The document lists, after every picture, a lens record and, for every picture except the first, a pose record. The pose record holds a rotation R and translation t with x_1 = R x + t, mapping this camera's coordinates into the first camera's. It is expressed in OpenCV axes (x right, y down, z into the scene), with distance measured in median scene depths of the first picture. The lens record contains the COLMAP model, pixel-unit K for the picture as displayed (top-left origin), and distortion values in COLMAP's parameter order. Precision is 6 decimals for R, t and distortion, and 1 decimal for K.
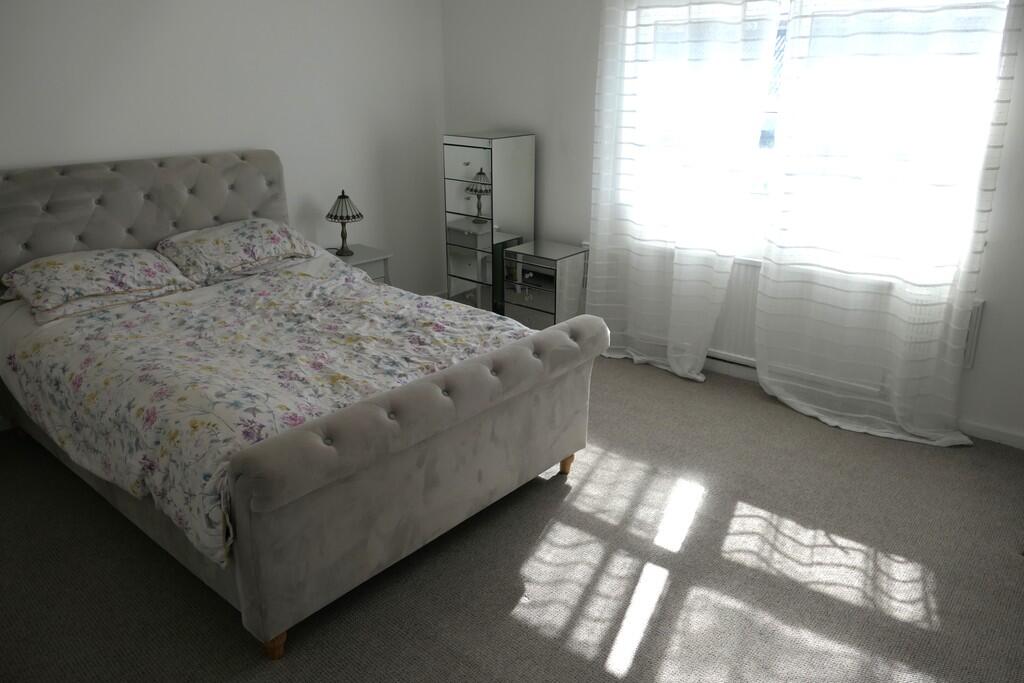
lens RADIAL K [[741.4, 0, 512.0], [0, 741.4, 341.5], [0, 0, 1]] dist [-0.007352, 0.003419]
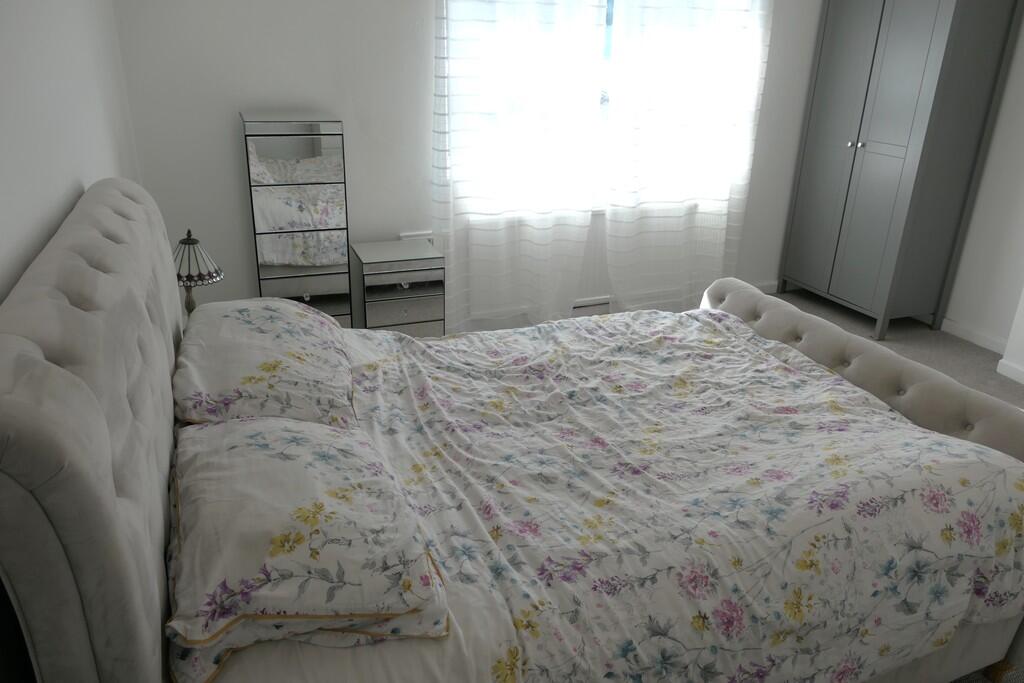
lens RADIAL K [[741.4, 0, 512.0], [0, 741.4, 341.5], [0, 0, 1]] dist [-0.007352, 0.003419]
pose [[0.452053, -0.327720, 0.829607, -0.863160], [0.279540, 0.935259, 0.217135, -0.245040], [-0.847057, 0.133751, 0.514398, 0.687316]]
